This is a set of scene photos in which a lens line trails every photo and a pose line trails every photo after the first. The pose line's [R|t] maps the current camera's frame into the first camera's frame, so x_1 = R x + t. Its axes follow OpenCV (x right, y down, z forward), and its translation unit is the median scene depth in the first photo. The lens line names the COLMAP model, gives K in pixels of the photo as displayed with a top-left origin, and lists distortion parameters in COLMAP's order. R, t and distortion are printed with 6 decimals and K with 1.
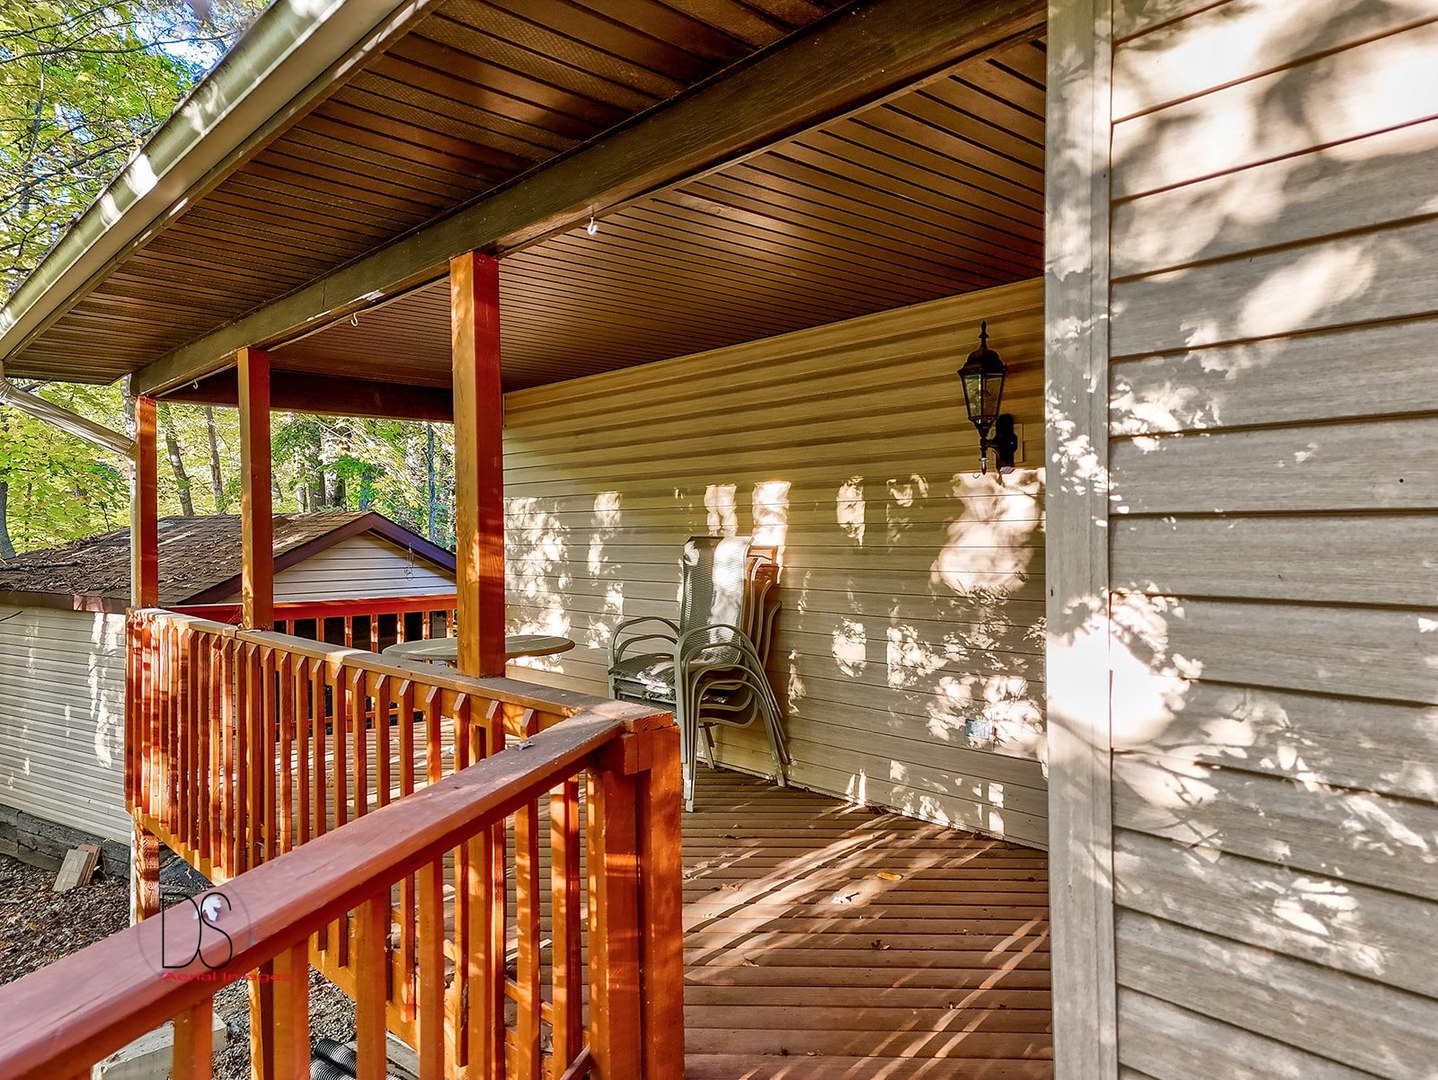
lens RADIAL K [[1006.5, 0, 719.0], [0, 1006.5, 540.0], [0, 0, 1]] dist [0.087179, -0.049924]
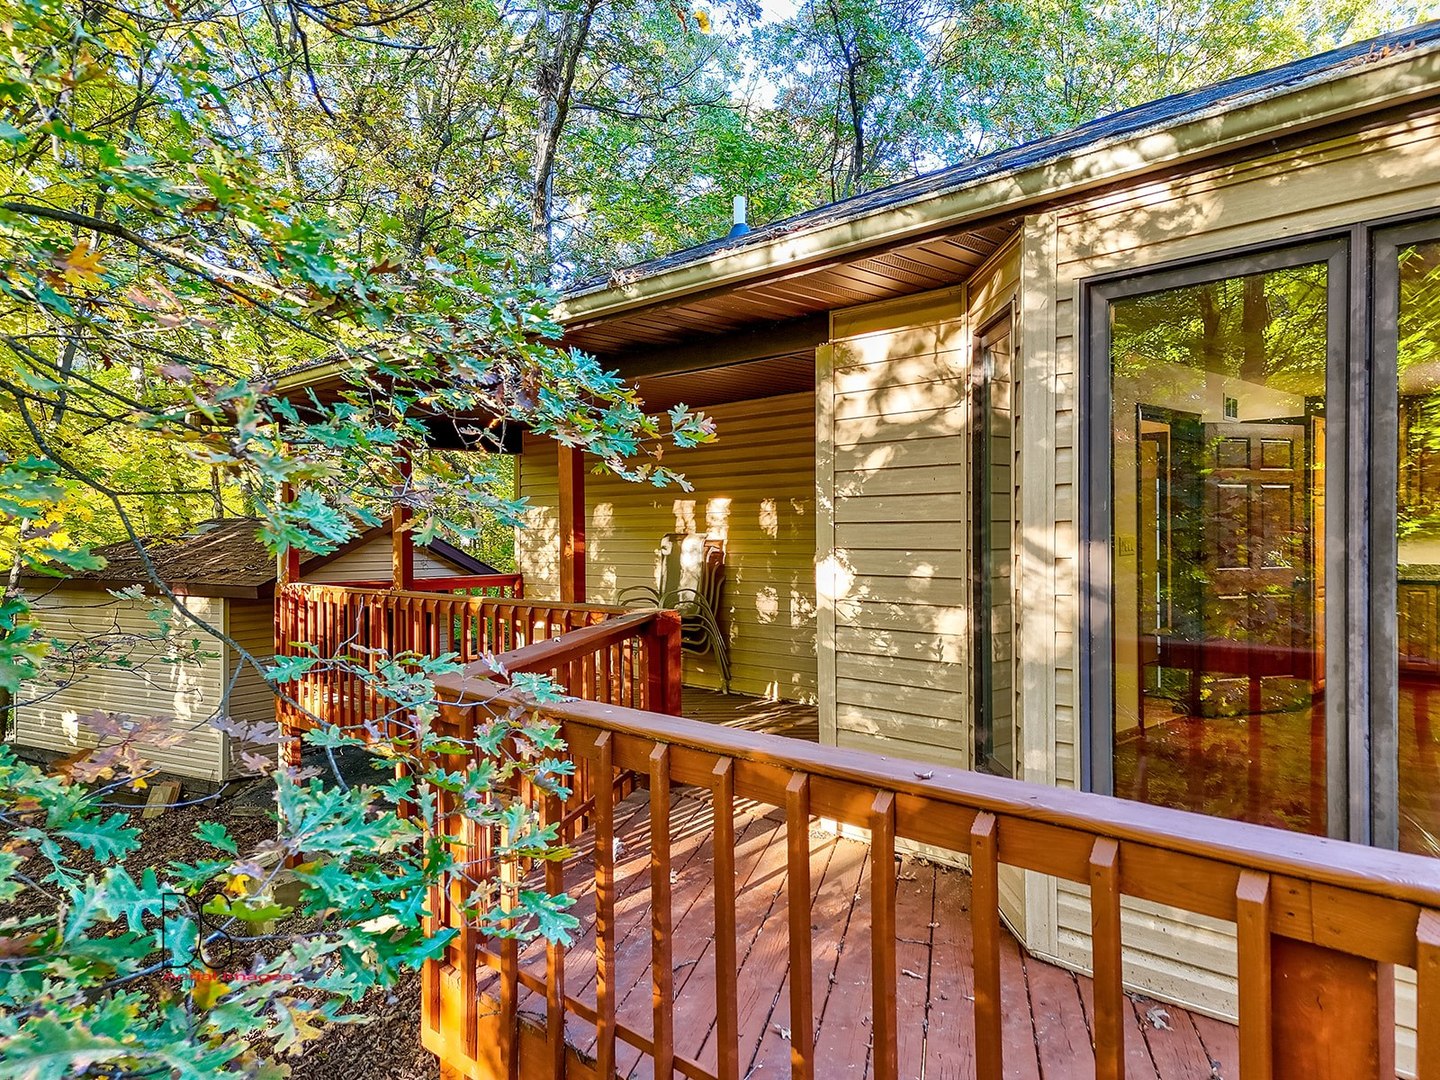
lens RADIAL K [[1007.9, 0, 720.0], [0, 1007.9, 540.0], [0, 0, 1]] dist [0.087179, -0.049924]
pose [[0.998287, -0.000283, 0.058504, -0.039120], [0.000385, 0.999998, -0.001731, 0.009186], [-0.058503, 0.001751, 0.998286, -0.579816]]
